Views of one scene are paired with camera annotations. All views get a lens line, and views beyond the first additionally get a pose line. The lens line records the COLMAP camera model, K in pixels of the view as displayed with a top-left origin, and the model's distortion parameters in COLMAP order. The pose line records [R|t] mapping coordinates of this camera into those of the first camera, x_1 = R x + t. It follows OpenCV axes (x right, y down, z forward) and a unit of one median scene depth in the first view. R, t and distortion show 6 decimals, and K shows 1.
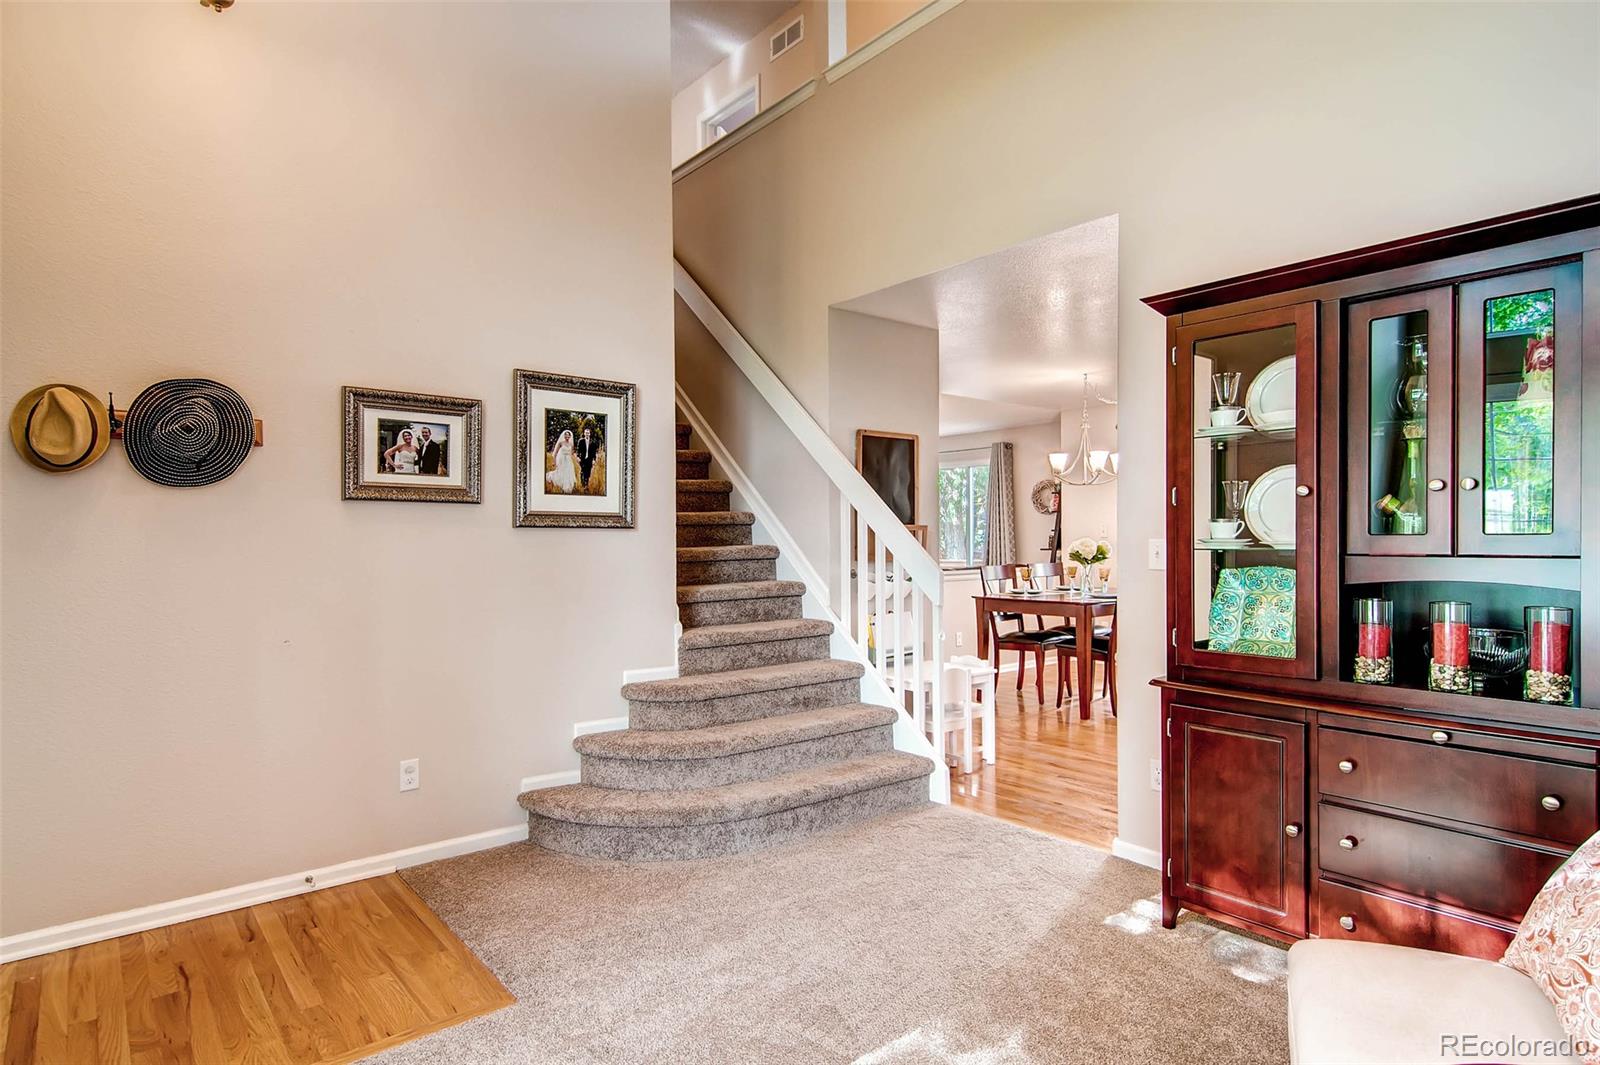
lens RADIAL K [[863.7, 0, 795.2], [0, 863.7, 534.3], [0, 0, 1]] dist [0.000868, -0.000107]
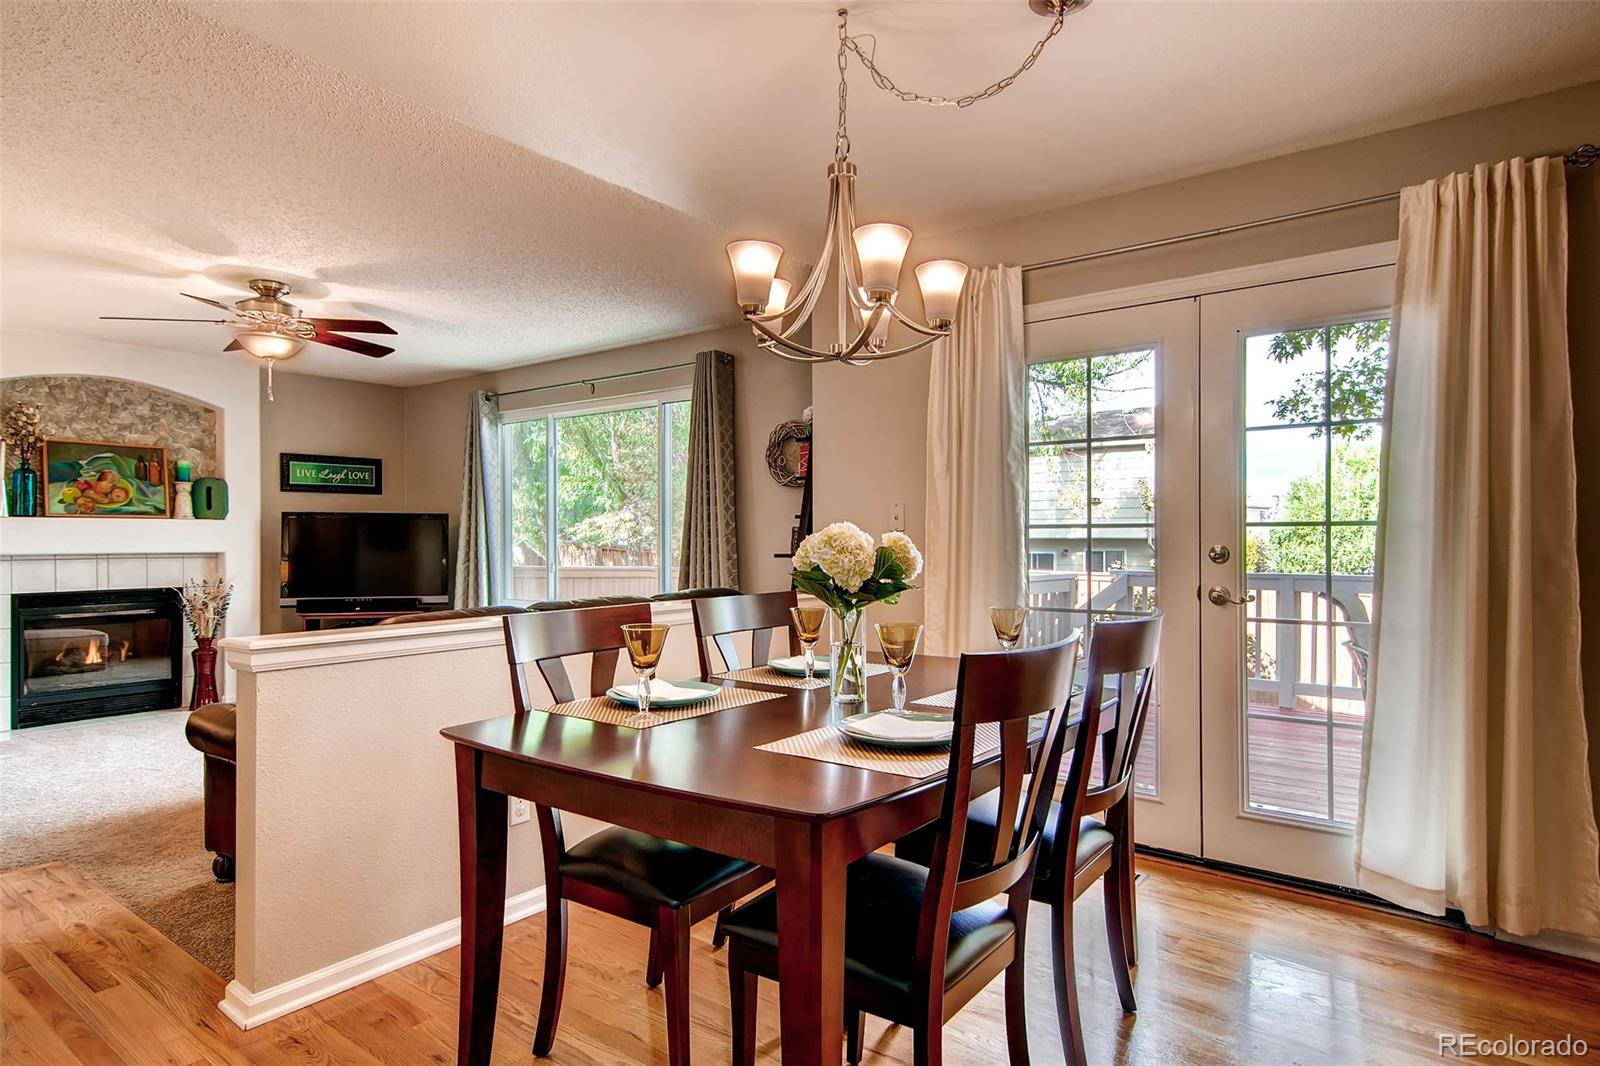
lens RADIAL K [[863.7, 0, 803.8], [0, 863.7, 537.8], [0, 0, 1]] dist [0.000868, -0.000107]
pose [[0.972352, -0.002461, 0.233506, 0.246338], [0.002343, 0.999997, 0.000781, 0.008963], [-0.233507, -0.000212, 0.972355, 0.689128]]
